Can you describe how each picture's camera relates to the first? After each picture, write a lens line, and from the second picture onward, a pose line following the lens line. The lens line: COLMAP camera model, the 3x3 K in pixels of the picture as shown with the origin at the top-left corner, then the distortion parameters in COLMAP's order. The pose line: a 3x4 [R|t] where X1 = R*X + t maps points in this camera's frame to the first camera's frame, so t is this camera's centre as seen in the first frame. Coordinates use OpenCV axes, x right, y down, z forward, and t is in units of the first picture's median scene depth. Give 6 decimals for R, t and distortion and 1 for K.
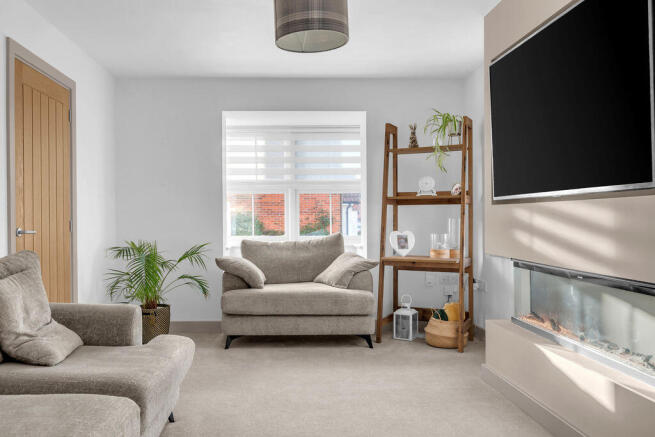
lens RADIAL K [[540.6, 0, 271.3], [0, 540.6, 247.9], [0, 0, 1]] dist [-0.000443, 0.001167]
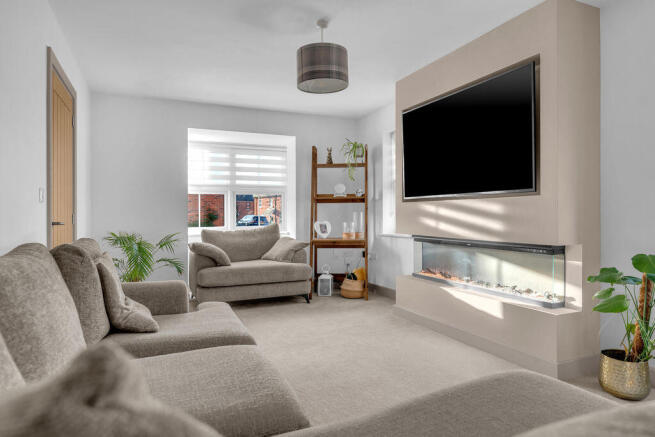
lens RADIAL K [[399.4, 0, 326.2], [0, 399.4, 236.6], [0, 0, 1]] dist [-0.000008, -0.000957]
pose [[0.914736, -0.026158, 0.403204, -0.190685], [0.026631, 0.999635, 0.004436, 0.006482], [-0.403174, 0.006680, 0.915099, 0.018397]]
